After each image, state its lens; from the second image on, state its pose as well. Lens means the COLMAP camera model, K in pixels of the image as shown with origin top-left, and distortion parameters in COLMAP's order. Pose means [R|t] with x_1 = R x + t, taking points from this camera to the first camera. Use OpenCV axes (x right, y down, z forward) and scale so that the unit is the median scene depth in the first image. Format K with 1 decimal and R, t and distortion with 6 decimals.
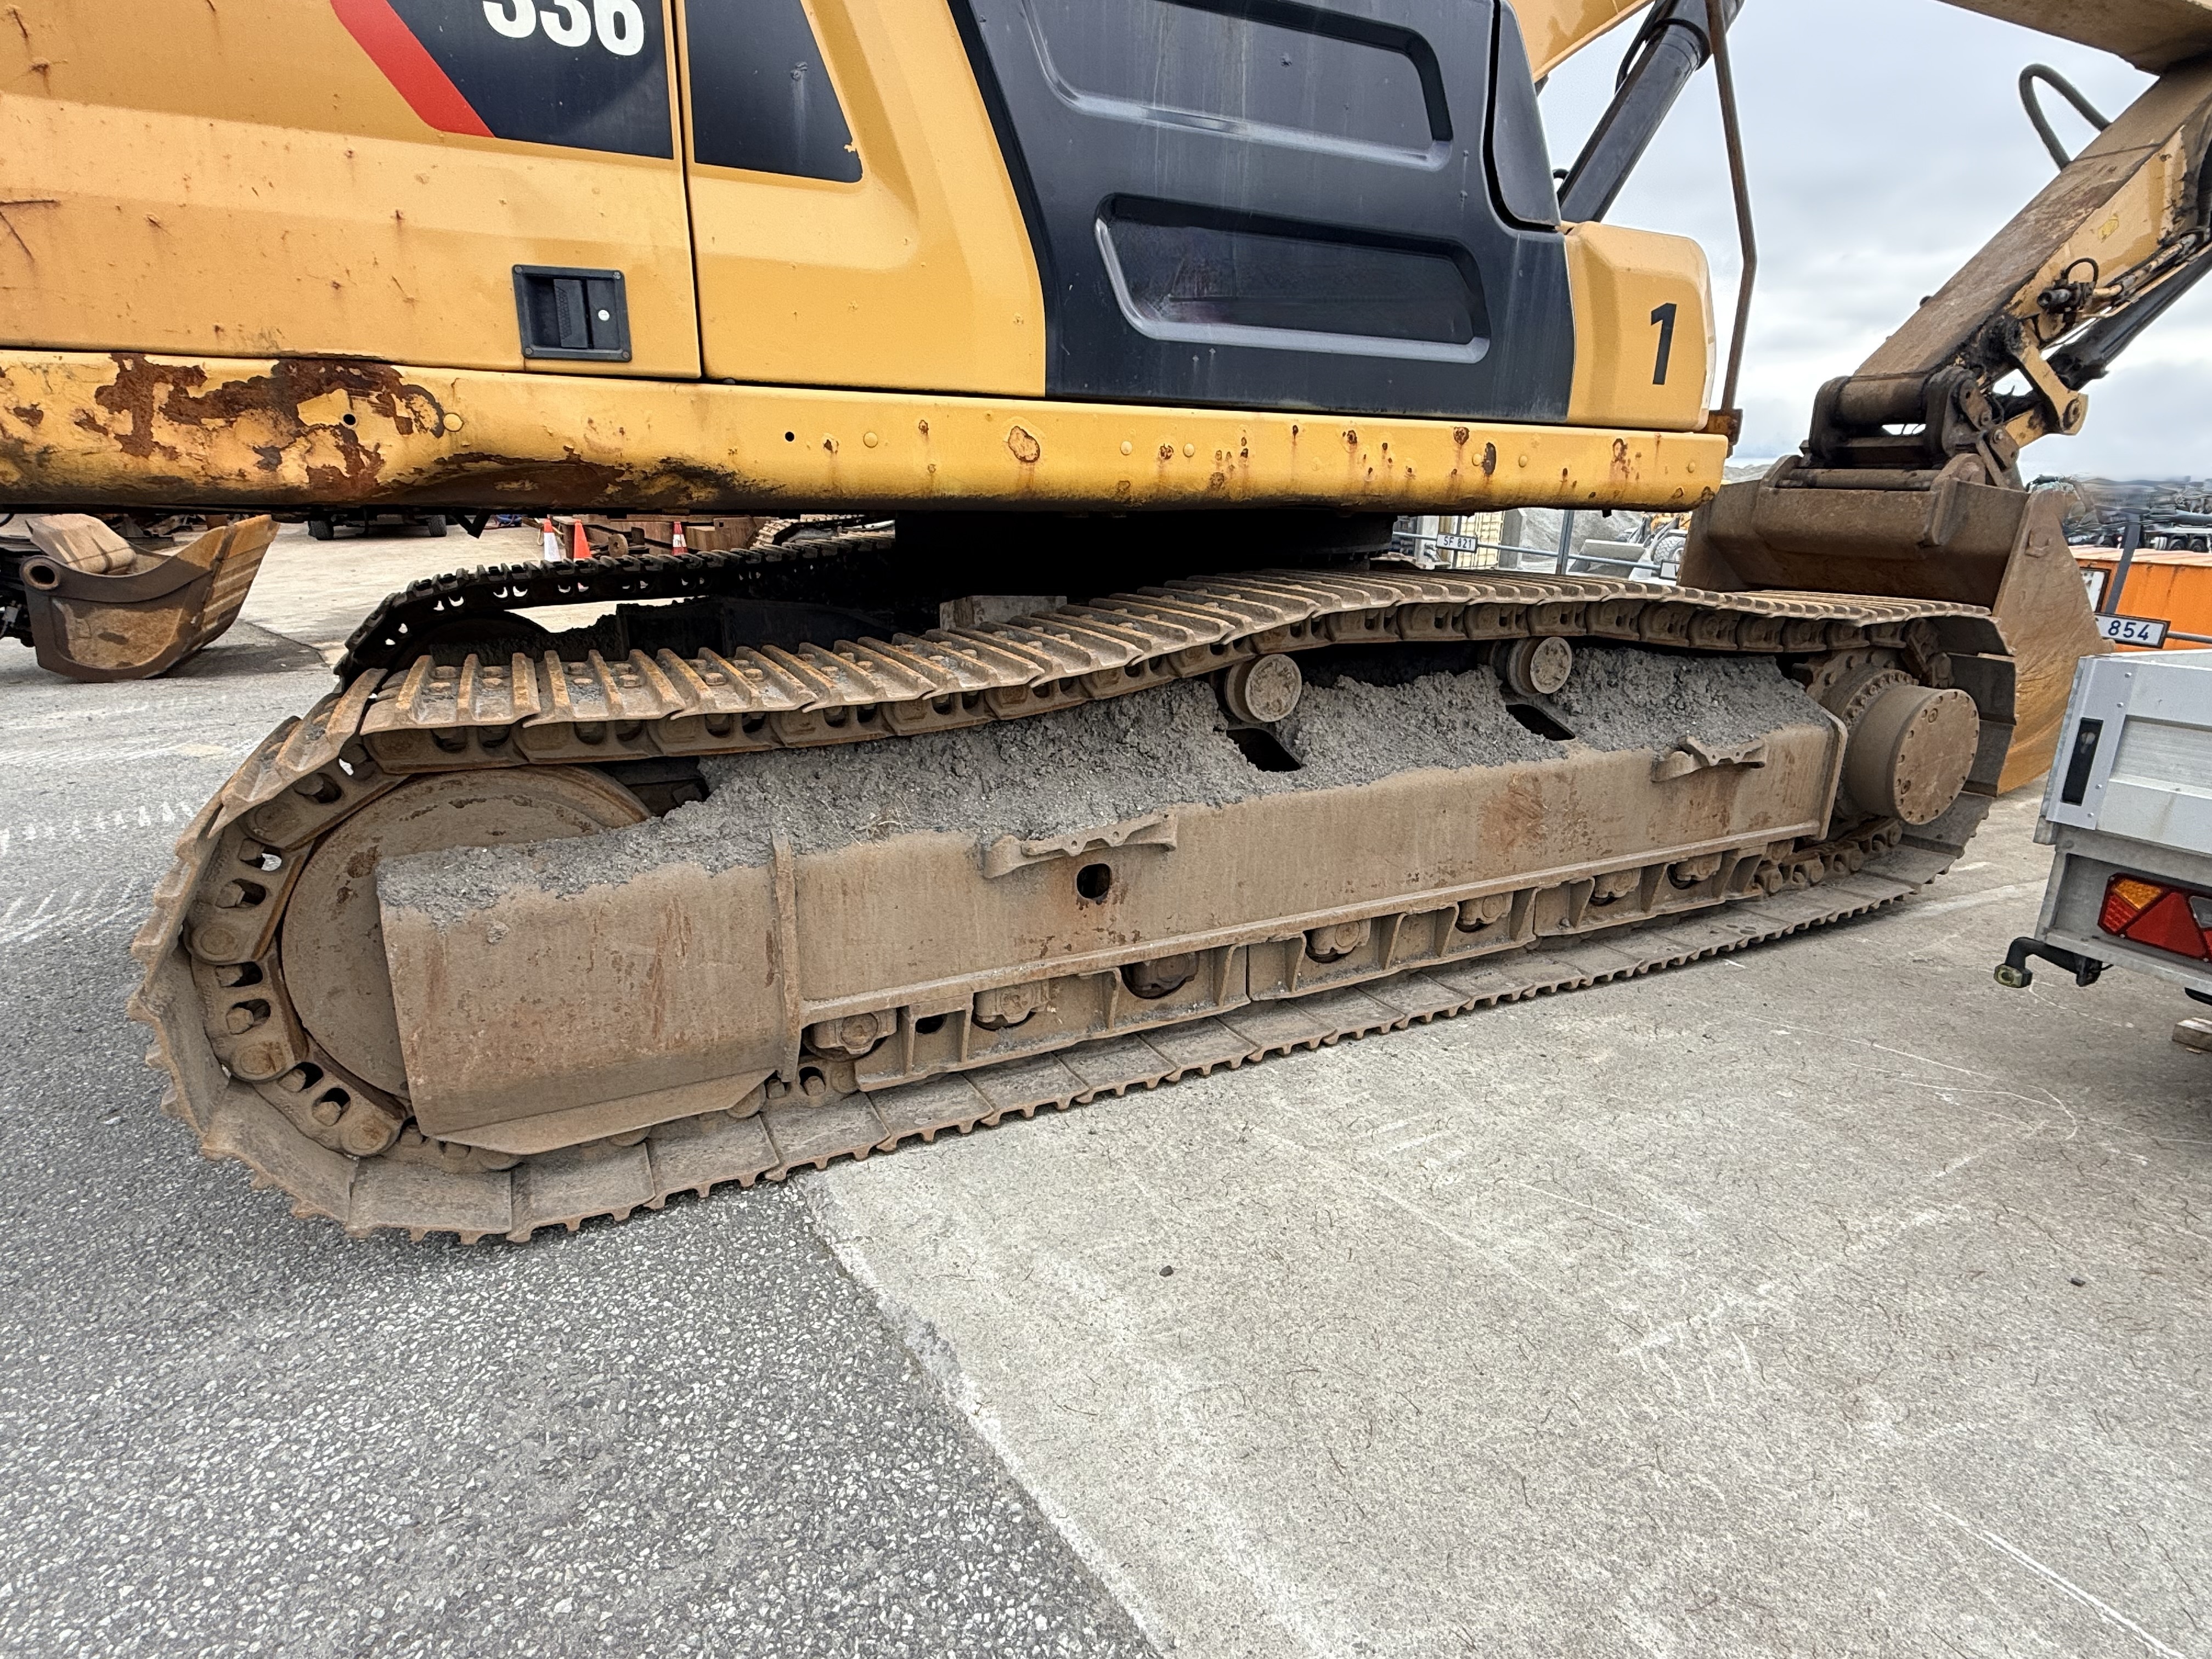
lens RADIAL K [[1149.2, 0, 1091.0], [0, 1149.2, 828.5], [0, 0, 1]] dist [-0.001070, -0.002565]
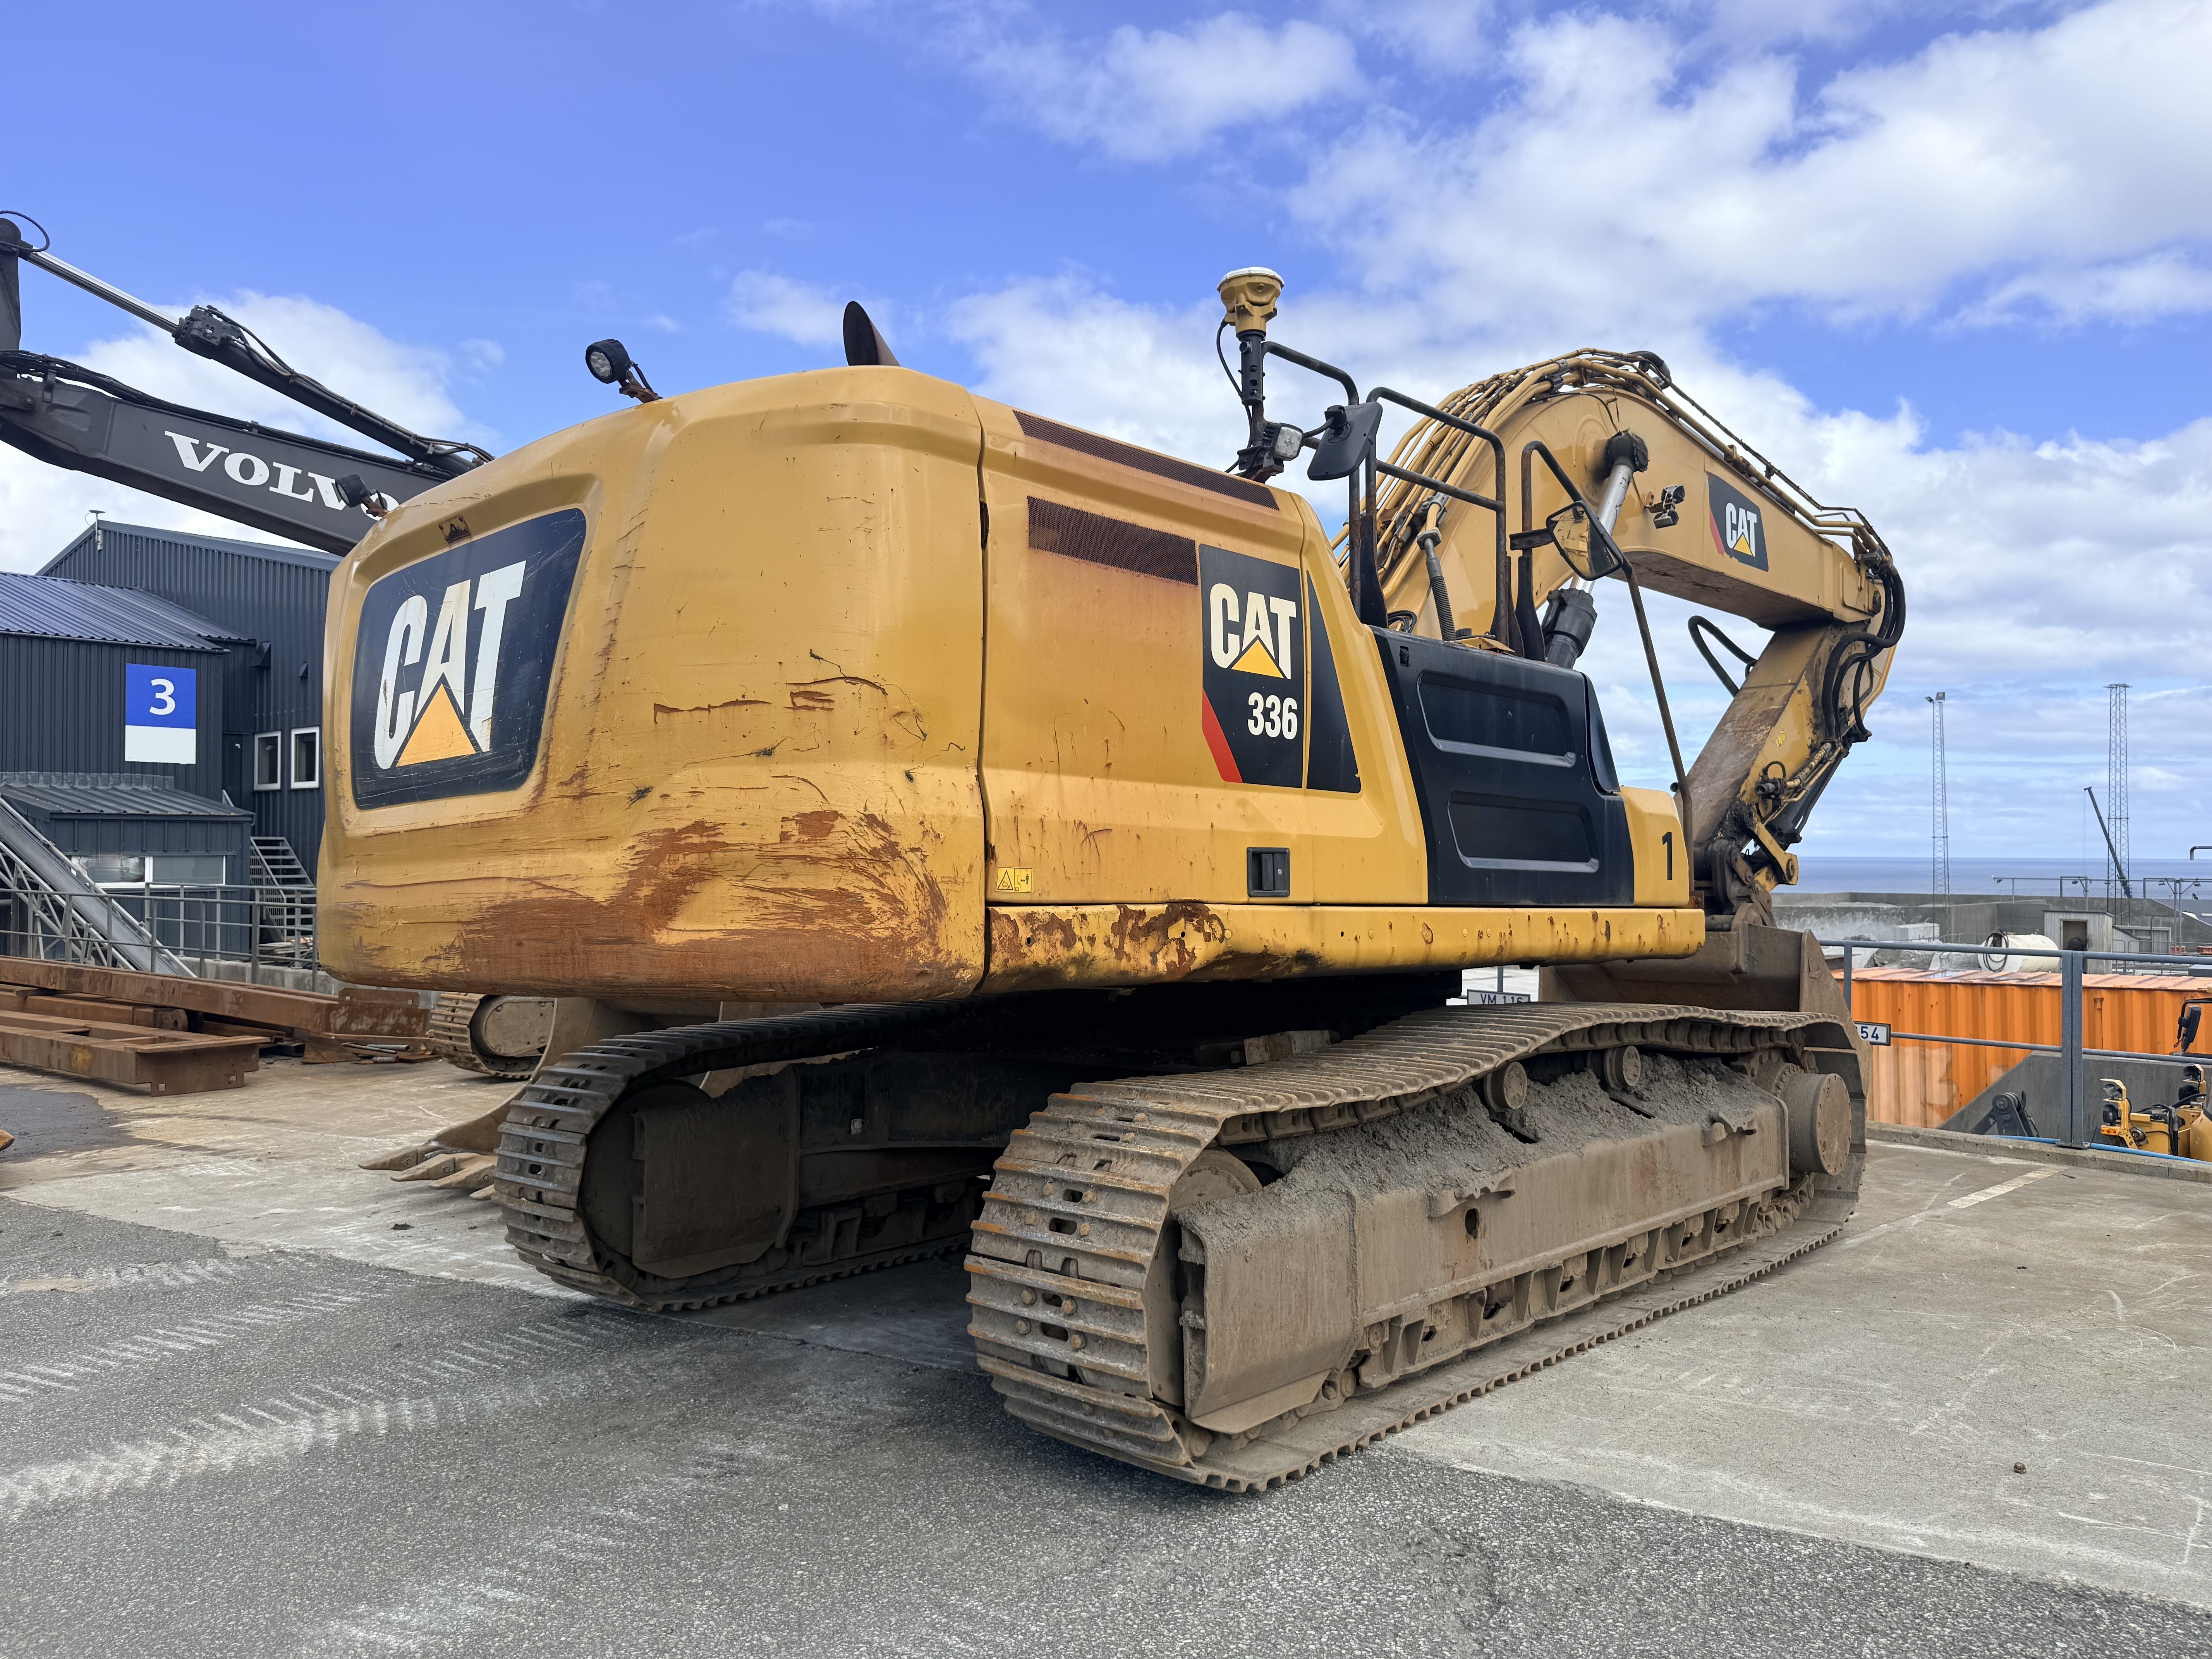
lens RADIAL K [[1566.1, 0, 1094.4], [0, 1566.1, 818.1], [0, 0, 1]] dist [0.031983, -0.041049]
pose [[0.938750, 0.004898, 0.344565, -1.097991], [0.112815, 0.940430, -0.320725, 0.145446], [-0.325610, 0.339953, 0.882275, -0.737624]]
